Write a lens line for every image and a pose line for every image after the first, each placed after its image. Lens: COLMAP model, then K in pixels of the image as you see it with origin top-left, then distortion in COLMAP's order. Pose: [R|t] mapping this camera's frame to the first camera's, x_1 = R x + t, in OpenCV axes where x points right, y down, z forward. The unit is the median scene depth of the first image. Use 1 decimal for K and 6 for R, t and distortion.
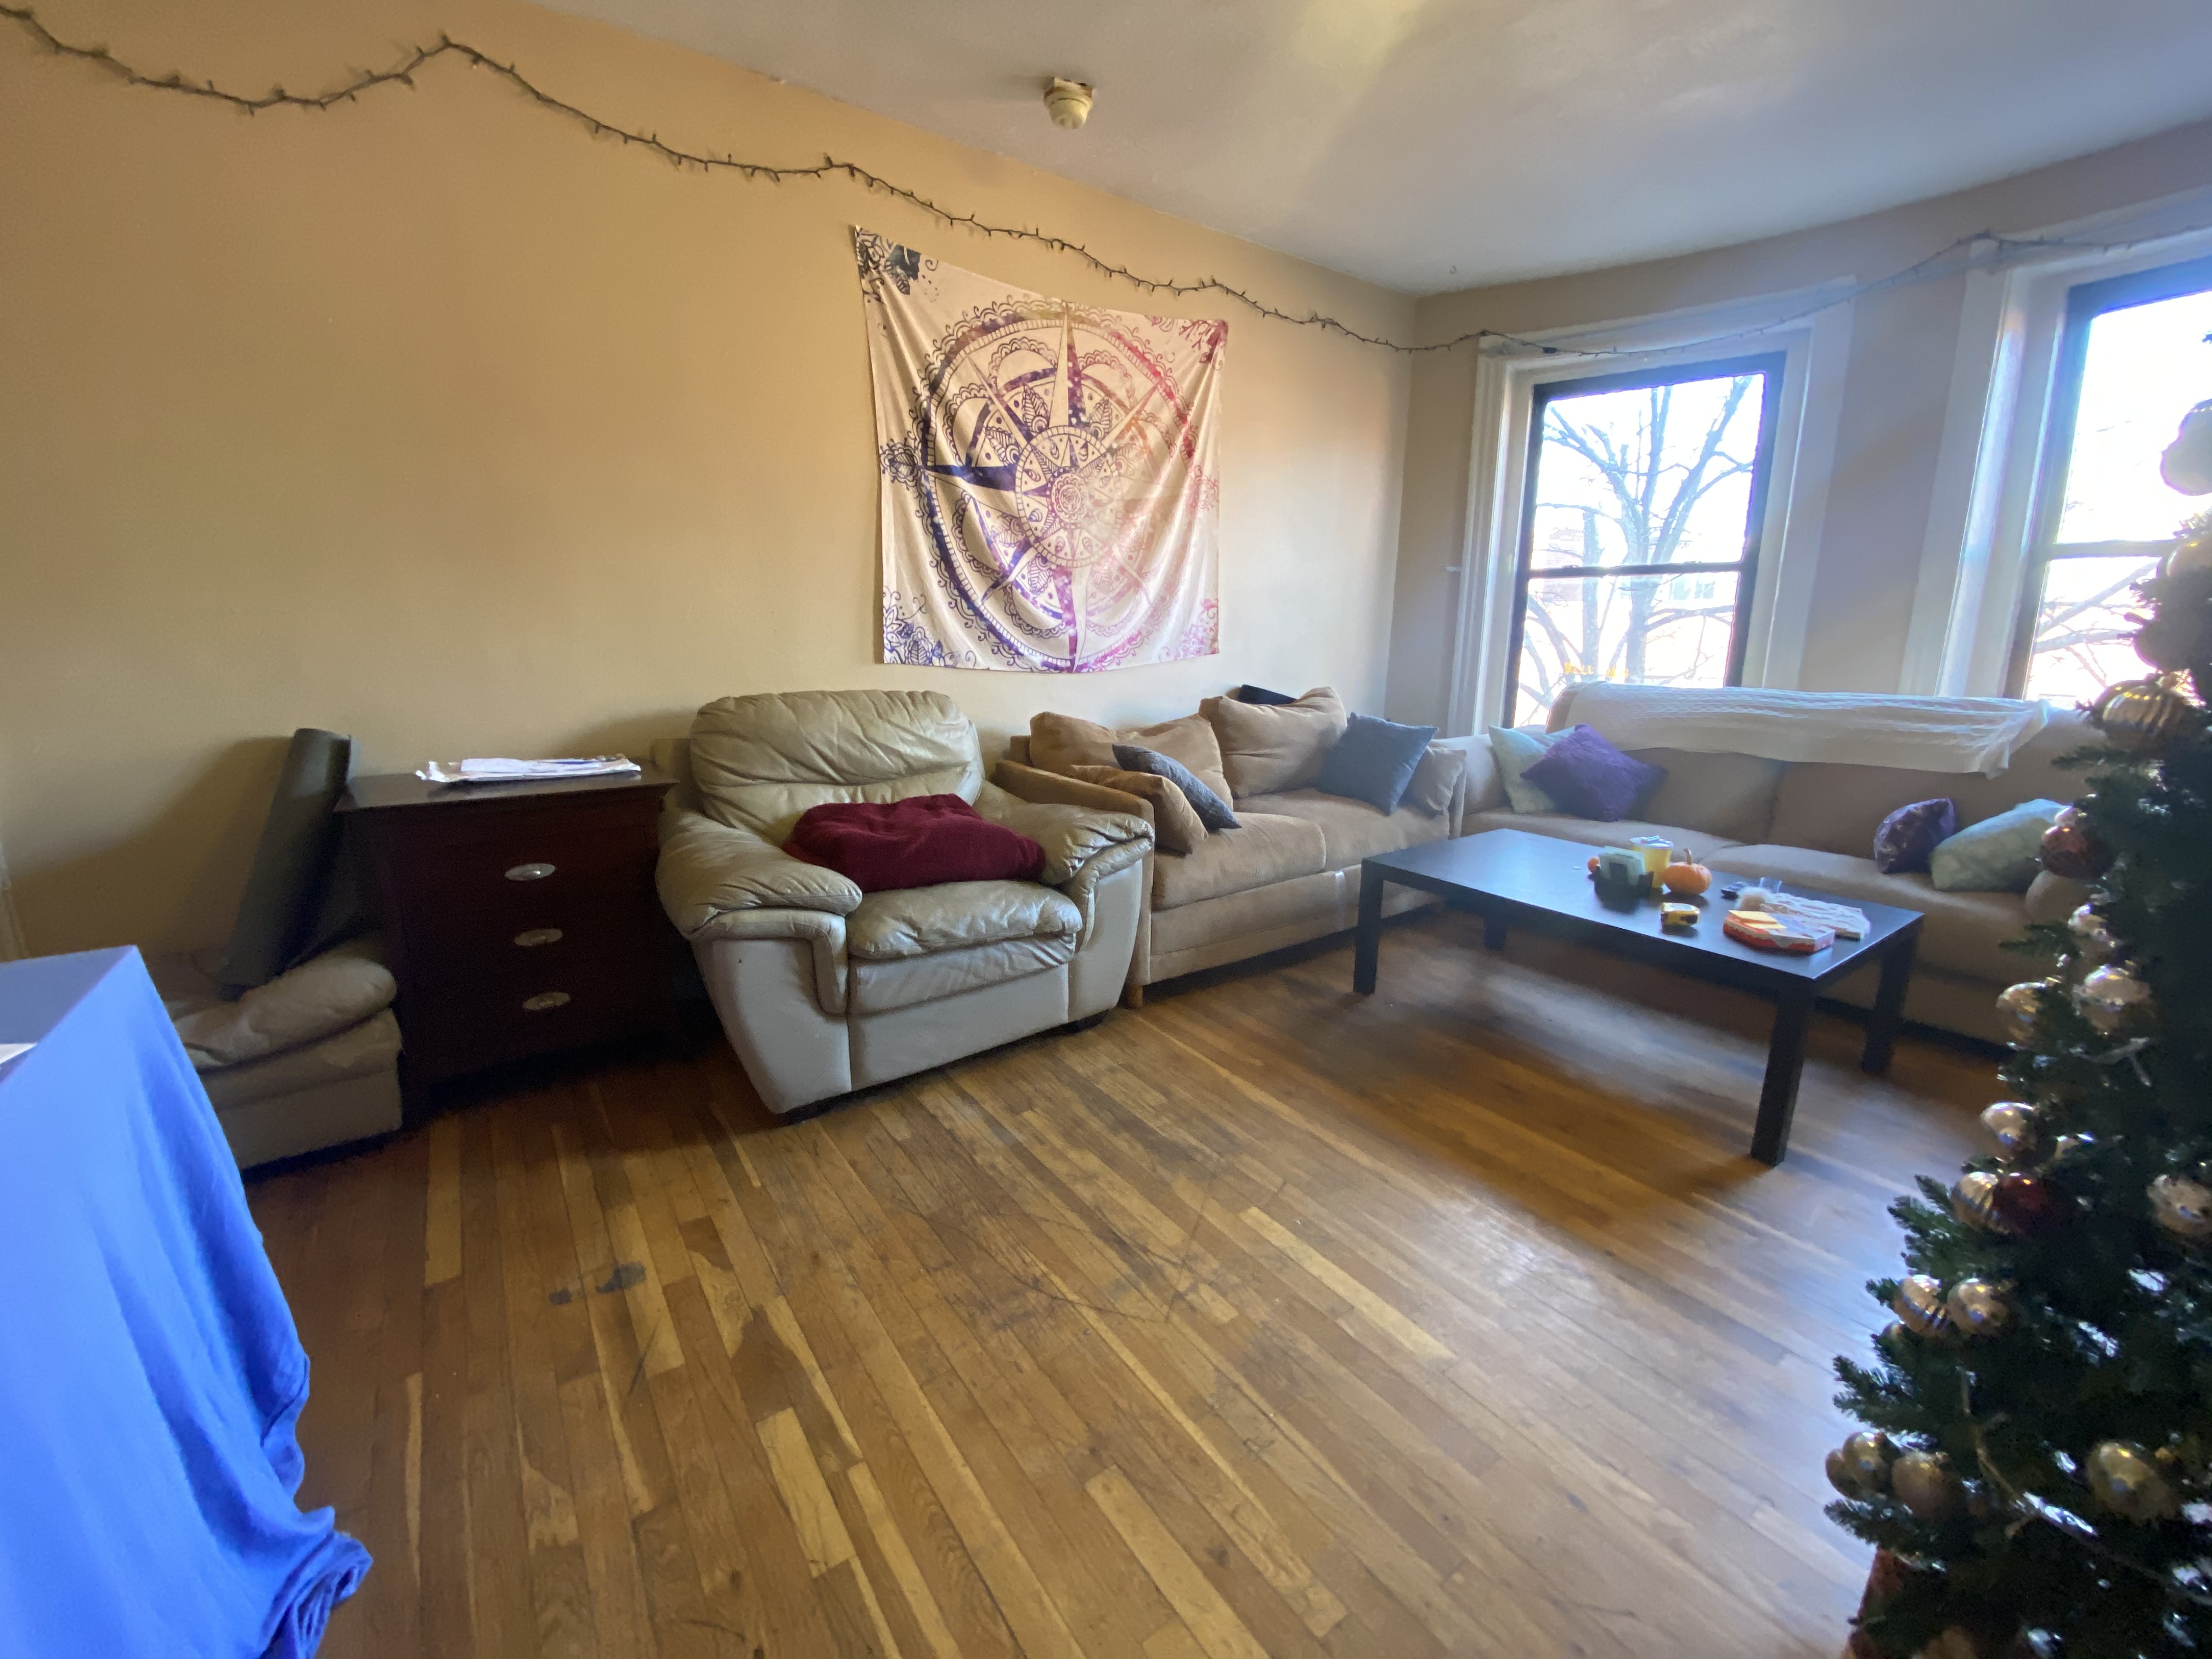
lens RADIAL K [[906.2, 0, 1107.2], [0, 906.2, 820.5], [0, 0, 1]] dist [0.020890, -0.018985]
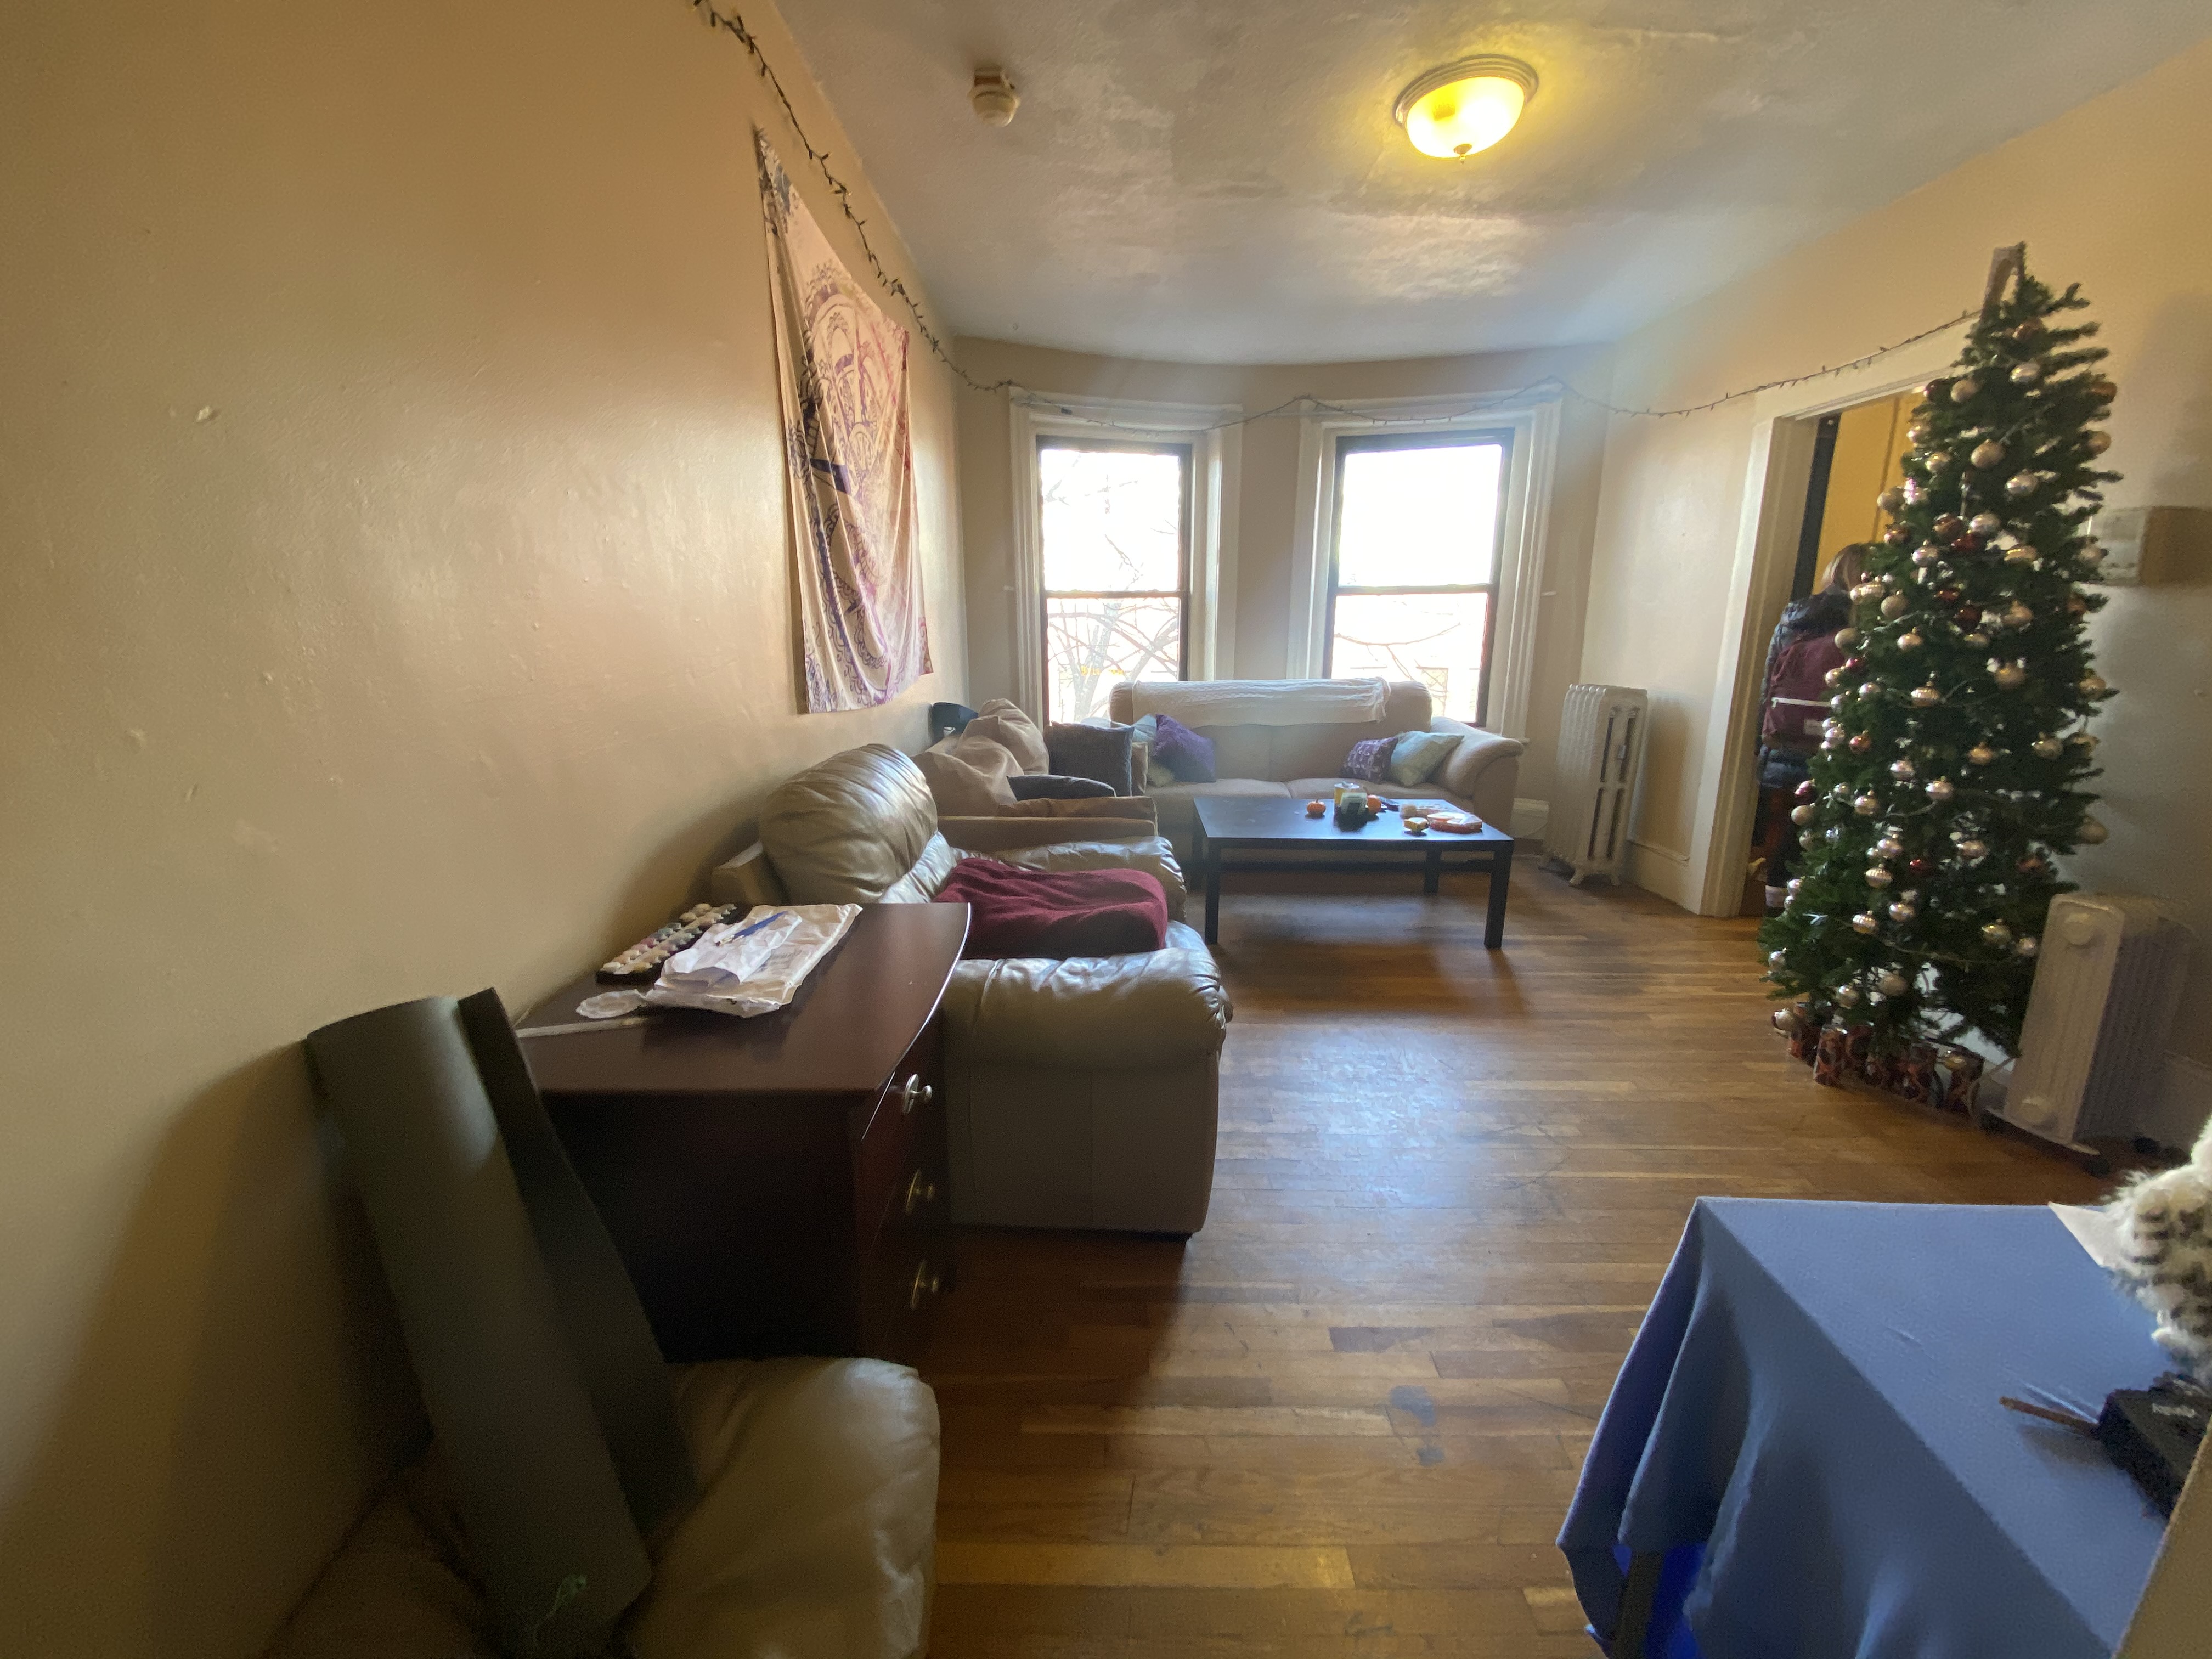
lens RADIAL K [[906.2, 0, 1107.2], [0, 906.2, 820.5], [0, 0, 1]] dist [0.020890, -0.018985]
pose [[0.572695, -0.164529, 0.803088, -0.706122], [0.187864, 0.979922, 0.066788, -0.067451], [-0.797952, 0.112622, 0.592106, 0.388337]]
